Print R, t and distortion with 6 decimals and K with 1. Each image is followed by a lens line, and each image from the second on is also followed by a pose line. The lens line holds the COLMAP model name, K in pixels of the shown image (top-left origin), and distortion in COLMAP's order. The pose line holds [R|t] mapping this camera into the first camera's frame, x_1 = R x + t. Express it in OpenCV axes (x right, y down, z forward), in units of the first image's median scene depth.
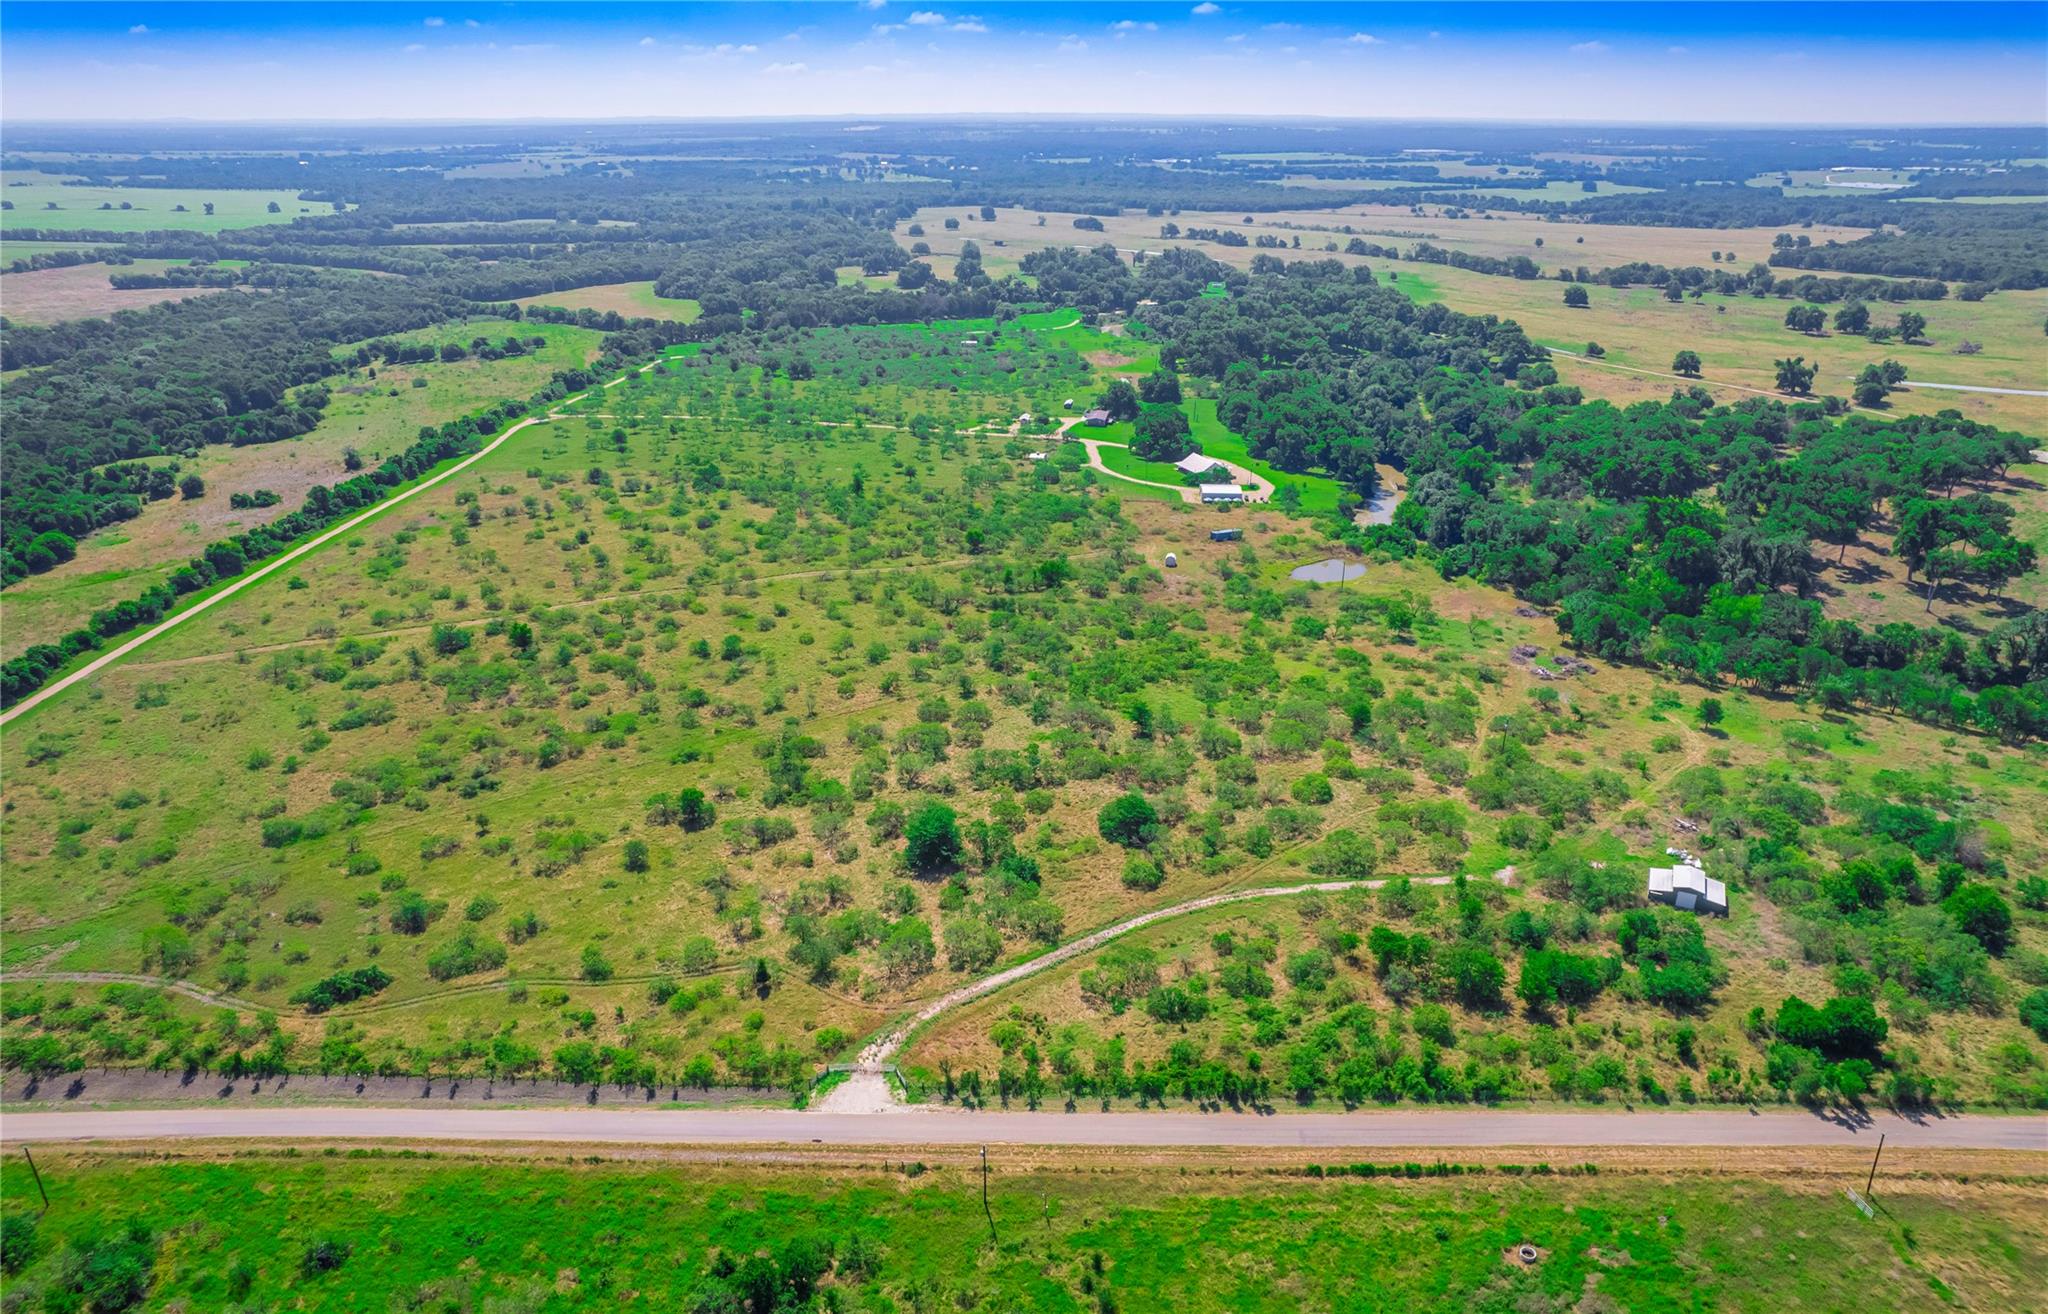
lens RADIAL K [[1305.5, 0, 1029.8], [0, 1305.5, 698.9], [0, 0, 1]] dist [-0.063770, 0.049421]
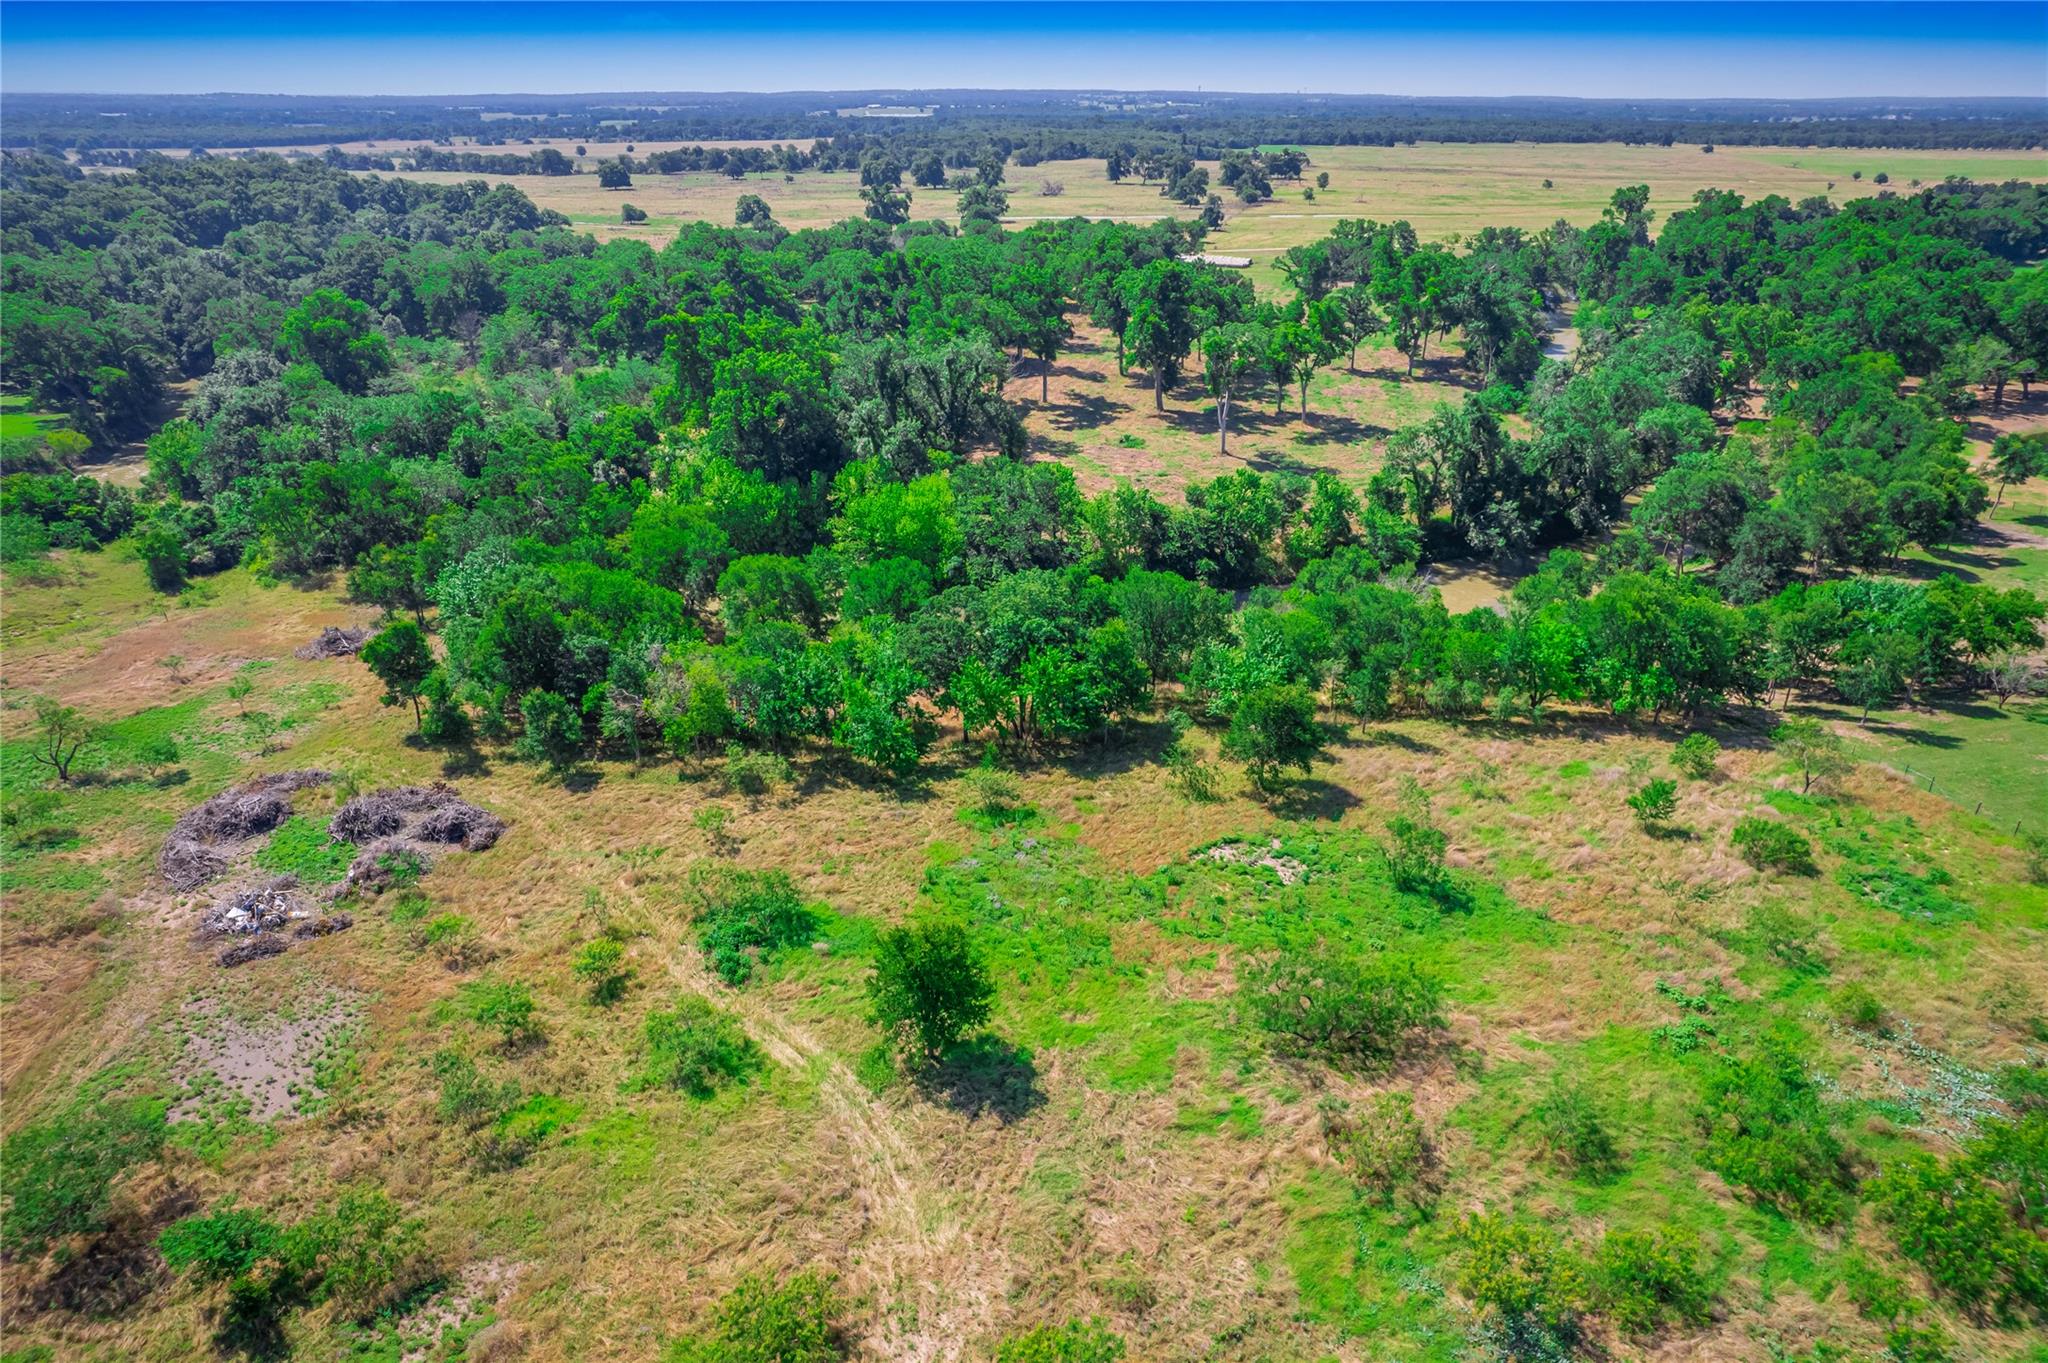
lens RADIAL K [[1309.3, 0, 1028.6], [0, 1309.3, 700.1], [0, 0, 1]] dist [-0.083145, 0.077243]
pose [[0.803822, -0.252522, 0.538612, 0.544211], [0.246274, 0.965456, 0.085105, -0.059860], [-0.541497, 0.064237, 0.838245, 1.005737]]
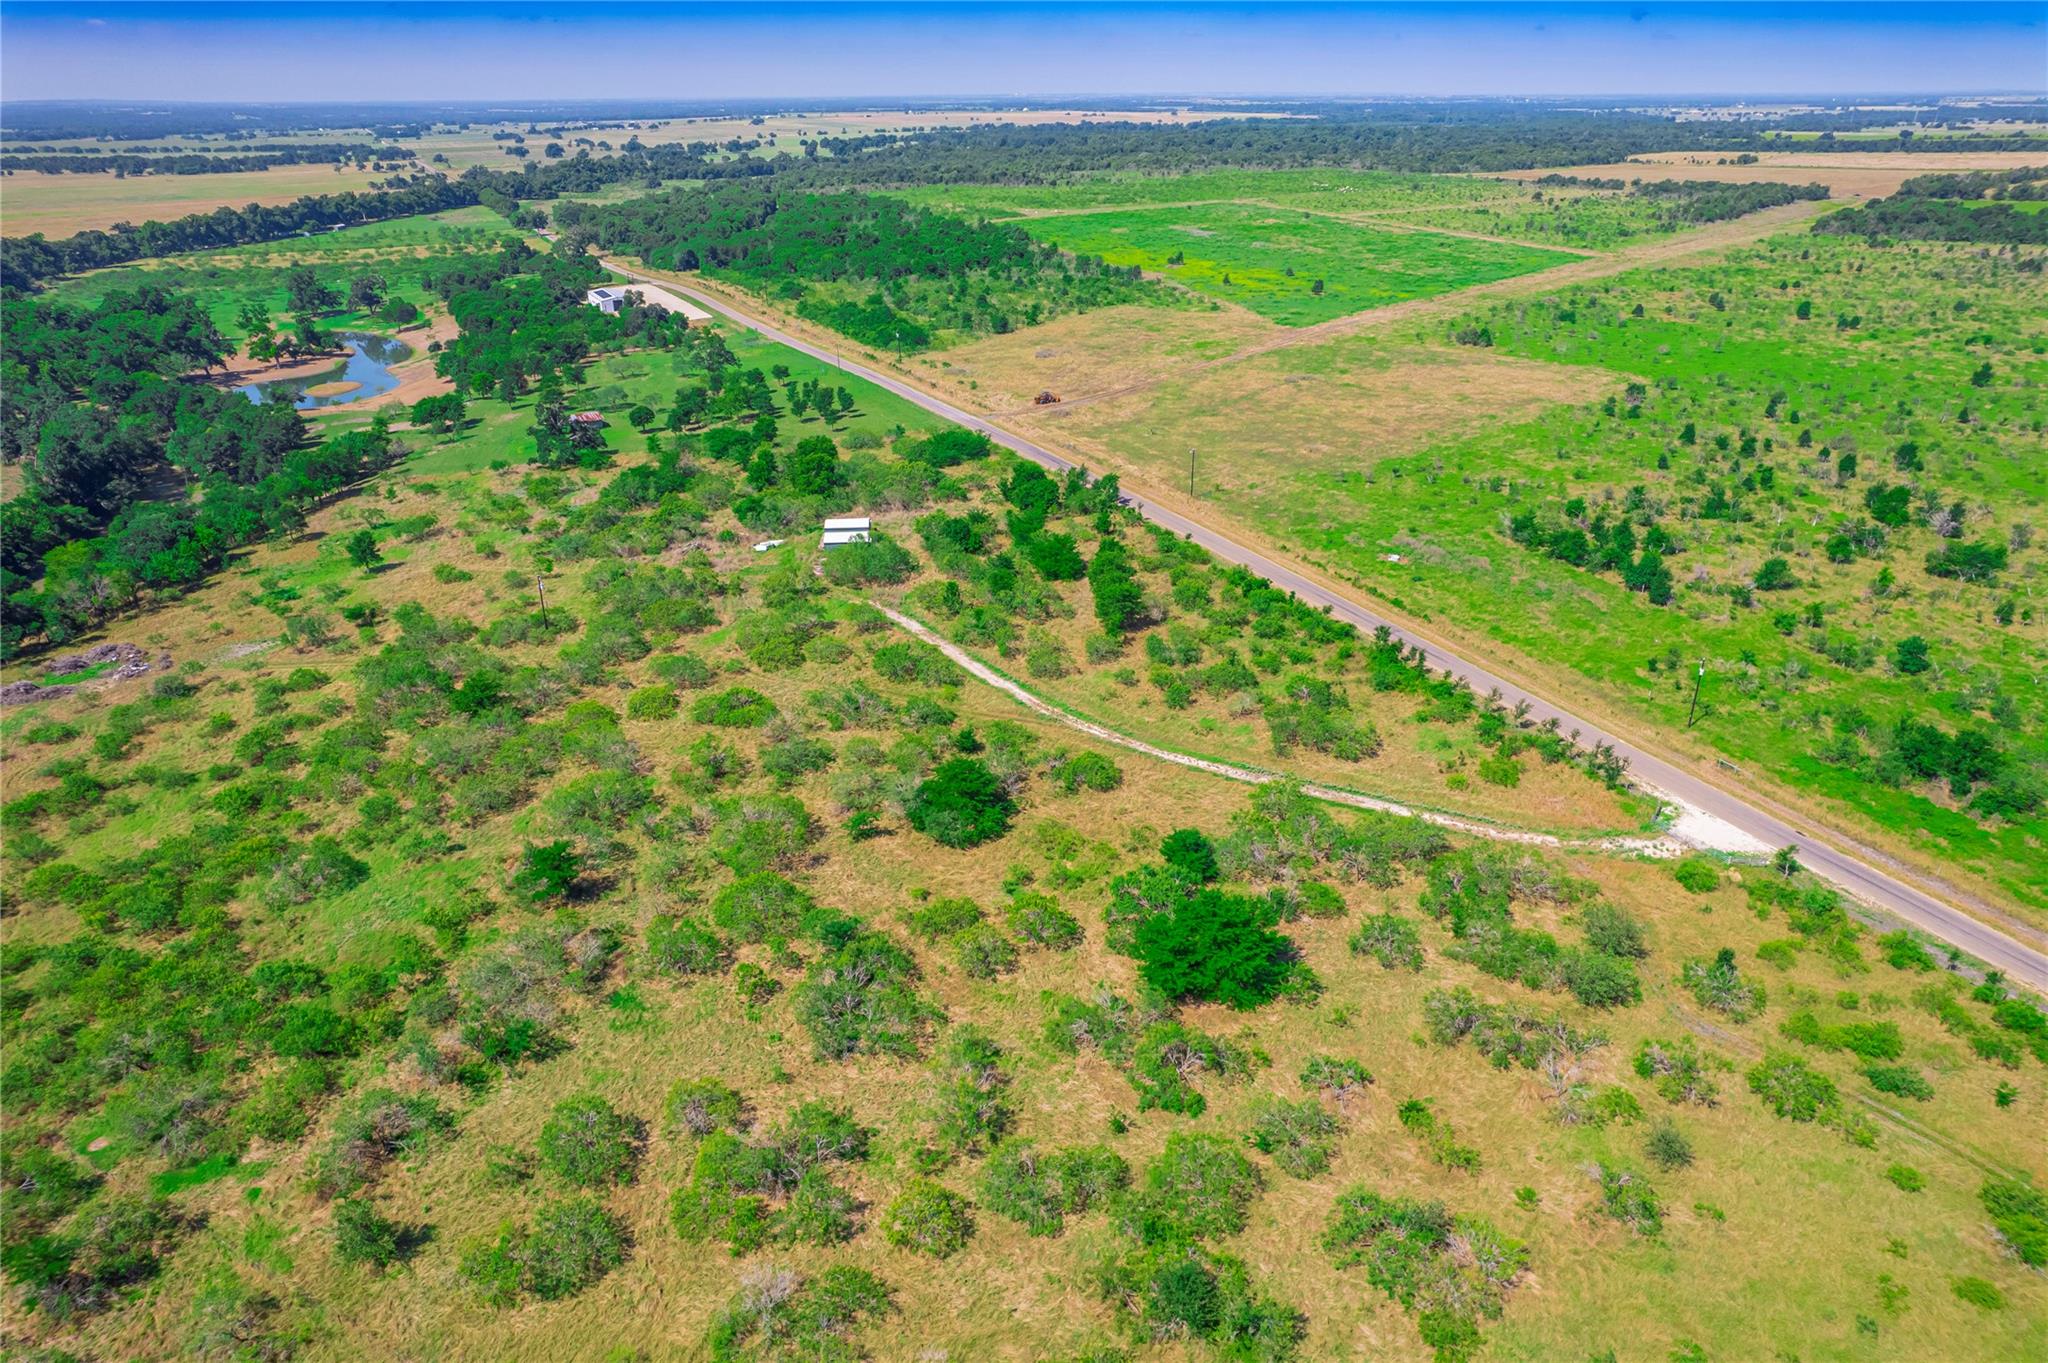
lens RADIAL K [[1305.7, 0, 1028.5], [0, 1305.7, 704.1], [0, 0, 1]] dist [-0.077272, 0.070305]
pose [[-0.483454, -0.375884, 0.790559, -0.396944], [0.370279, 0.730528, 0.573779, -0.273180], [-0.793200, 0.570123, -0.213995, 1.113108]]
